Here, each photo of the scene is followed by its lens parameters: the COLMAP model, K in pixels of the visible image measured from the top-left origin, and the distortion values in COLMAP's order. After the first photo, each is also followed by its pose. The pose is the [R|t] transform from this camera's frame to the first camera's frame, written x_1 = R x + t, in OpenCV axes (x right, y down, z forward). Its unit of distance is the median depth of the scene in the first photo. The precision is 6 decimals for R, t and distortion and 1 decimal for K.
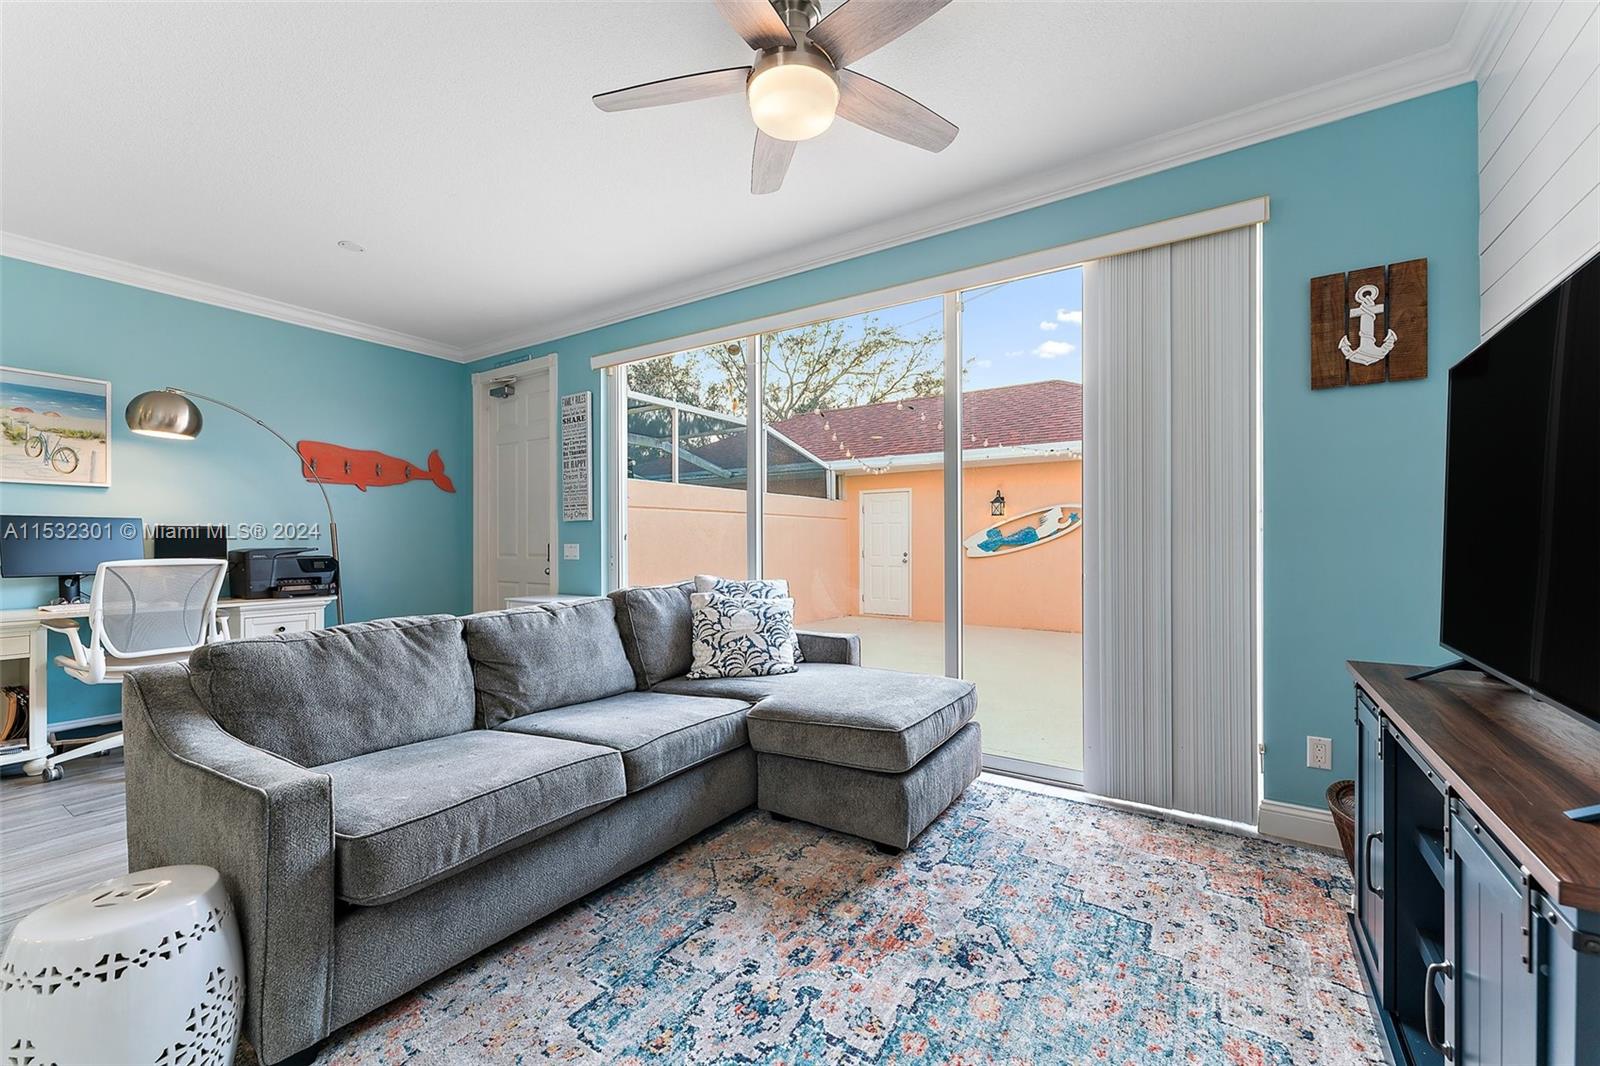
lens RADIAL K [[635.1, 0, 780.9], [0, 635.1, 540.7], [0, 0, 1]] dist [-0.000542, 0.000211]
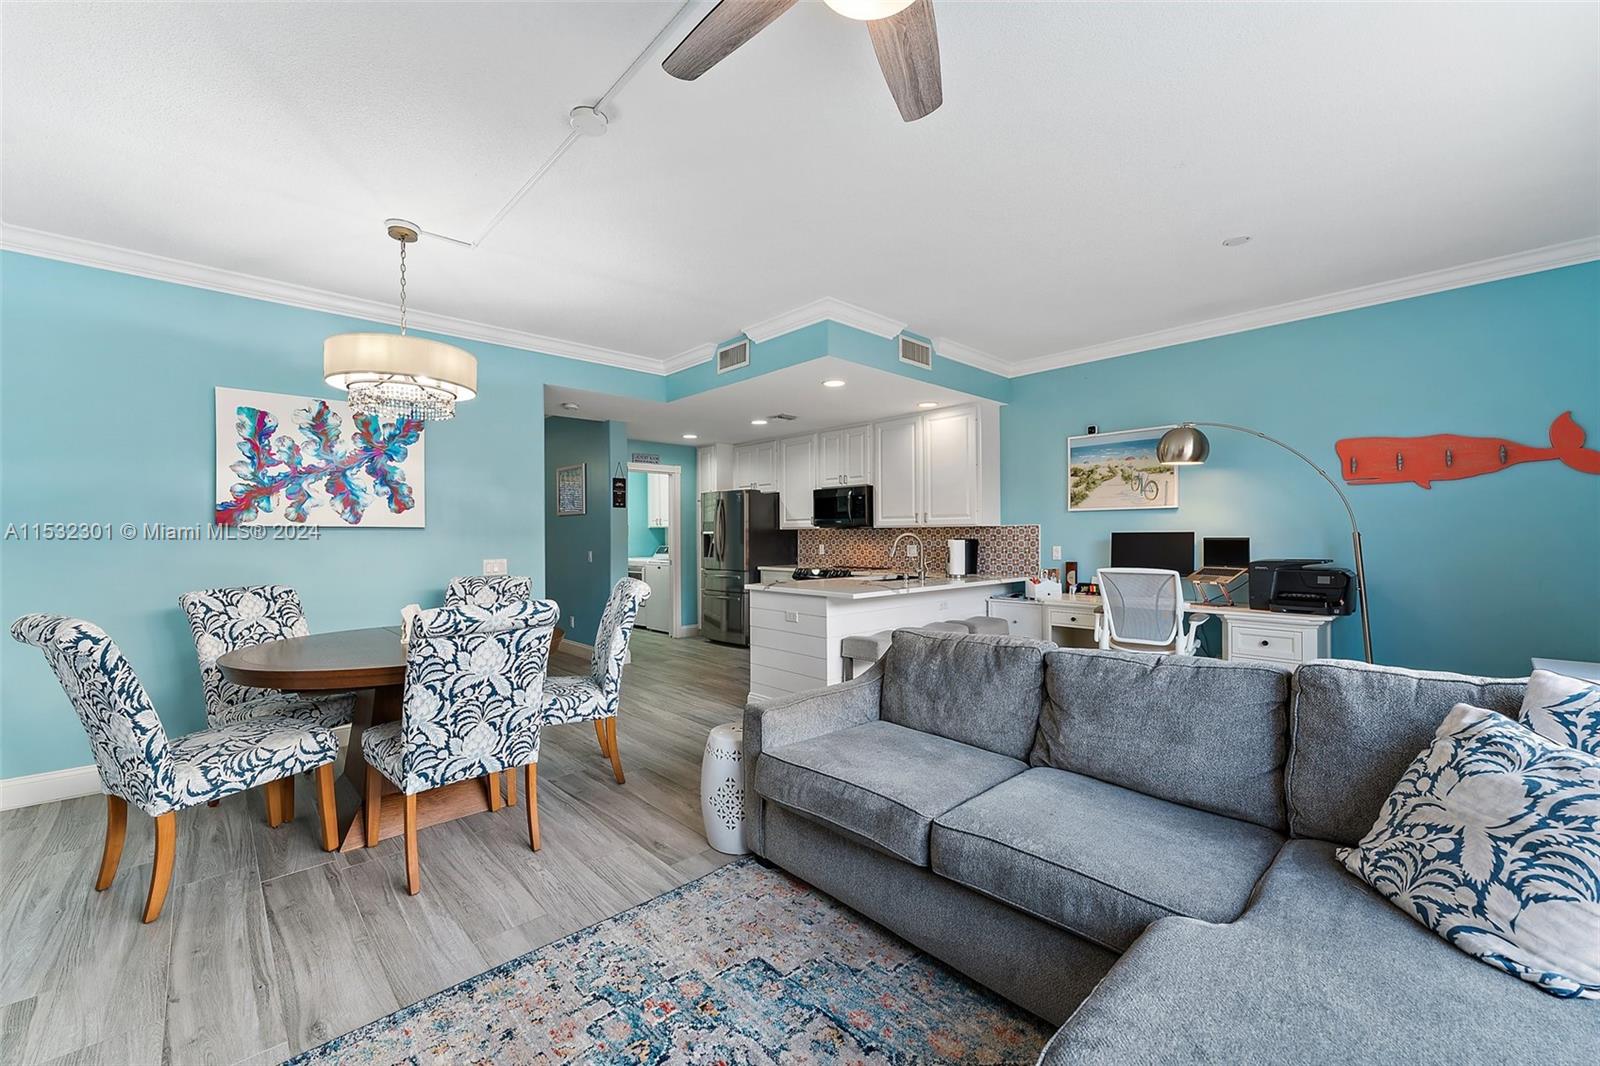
lens RADIAL K [[651.9, 0, 815.5], [0, 651.9, 535.3], [0, 0, 1]] dist [0.001124, -0.000012]
pose [[-0.208142, 0.004330, -0.978089, 0.380534], [0.011248, 0.999935, 0.002033, -0.040731], [0.978034, -0.010579, -0.208177, 0.574880]]
